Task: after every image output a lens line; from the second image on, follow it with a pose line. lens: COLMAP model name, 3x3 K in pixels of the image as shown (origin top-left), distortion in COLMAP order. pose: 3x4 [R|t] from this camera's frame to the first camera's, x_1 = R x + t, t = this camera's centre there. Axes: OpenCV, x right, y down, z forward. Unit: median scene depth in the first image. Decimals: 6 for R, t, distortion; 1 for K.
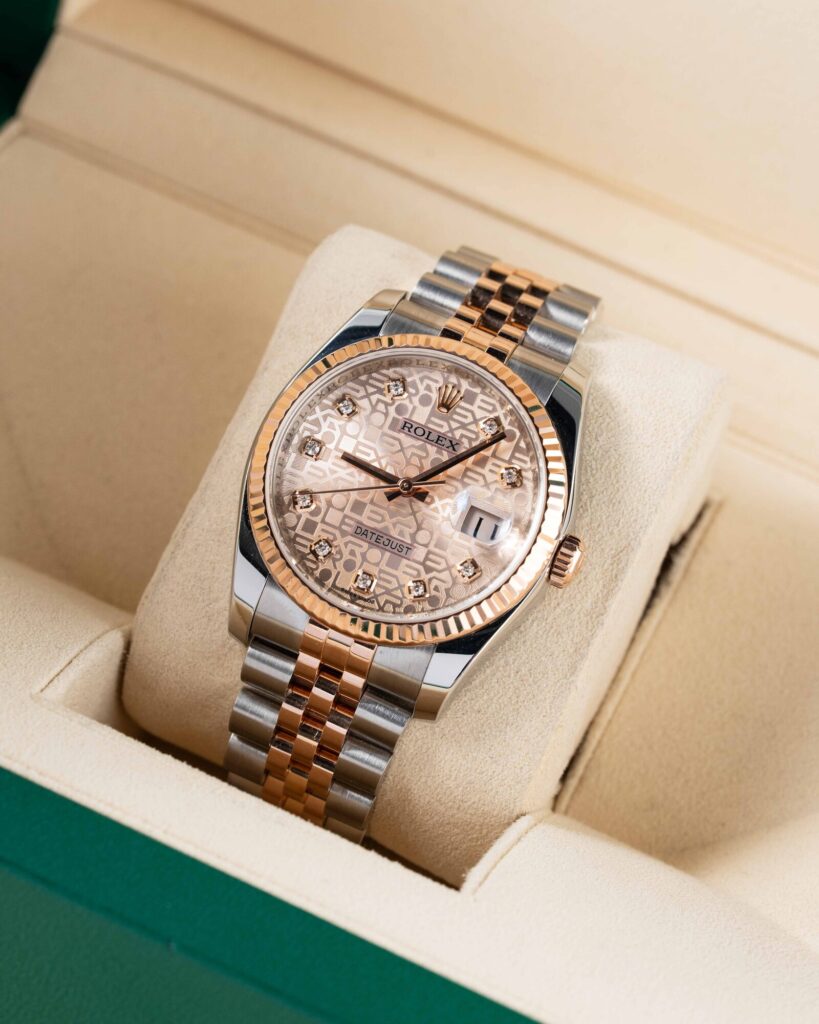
lens RADIAL K [[5037.8, 0, 410.6], [0, 5037.8, 512.7], [0, 0, 1]] dist [-0.444624, 0.000000]
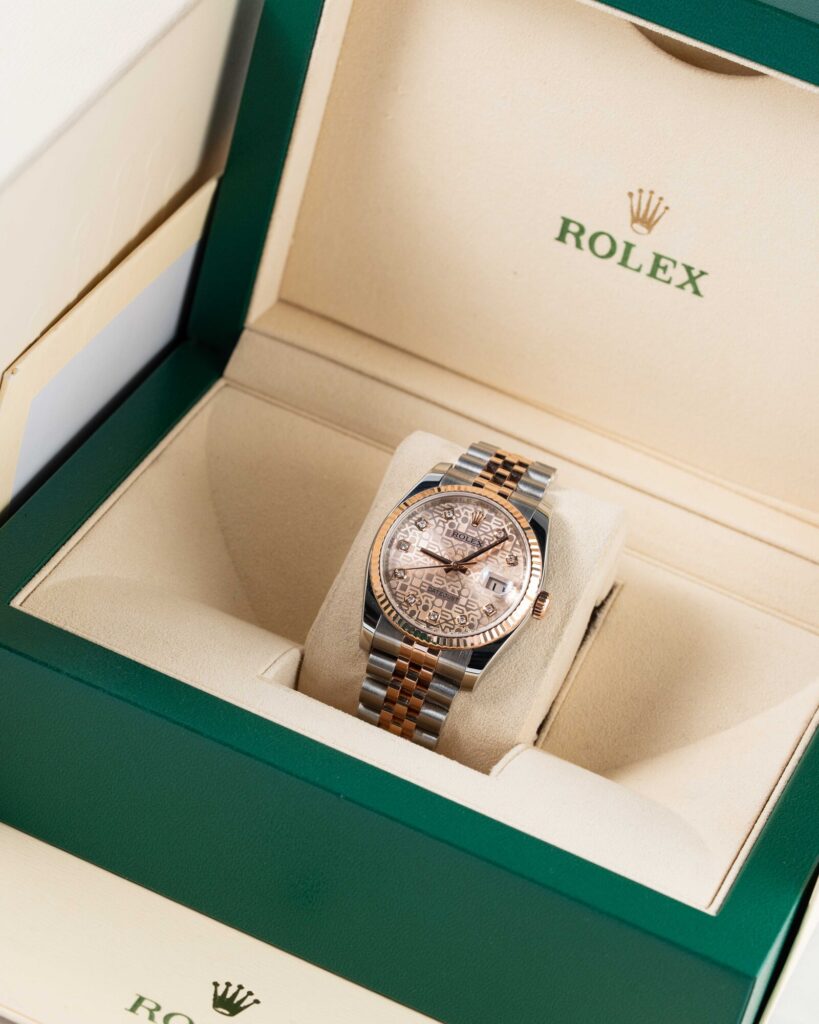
lens RADIAL K [[5037.8, 0, 409.0], [0, 5037.8, 511.7], [0, 0, 1]] dist [-0.444624, 0.000000]
pose [[0.999592, -0.007252, 0.027623, -0.067922], [0.009329, 0.997077, -0.075833, 0.113653], [-0.026992, 0.076060, 0.996738, -0.840803]]
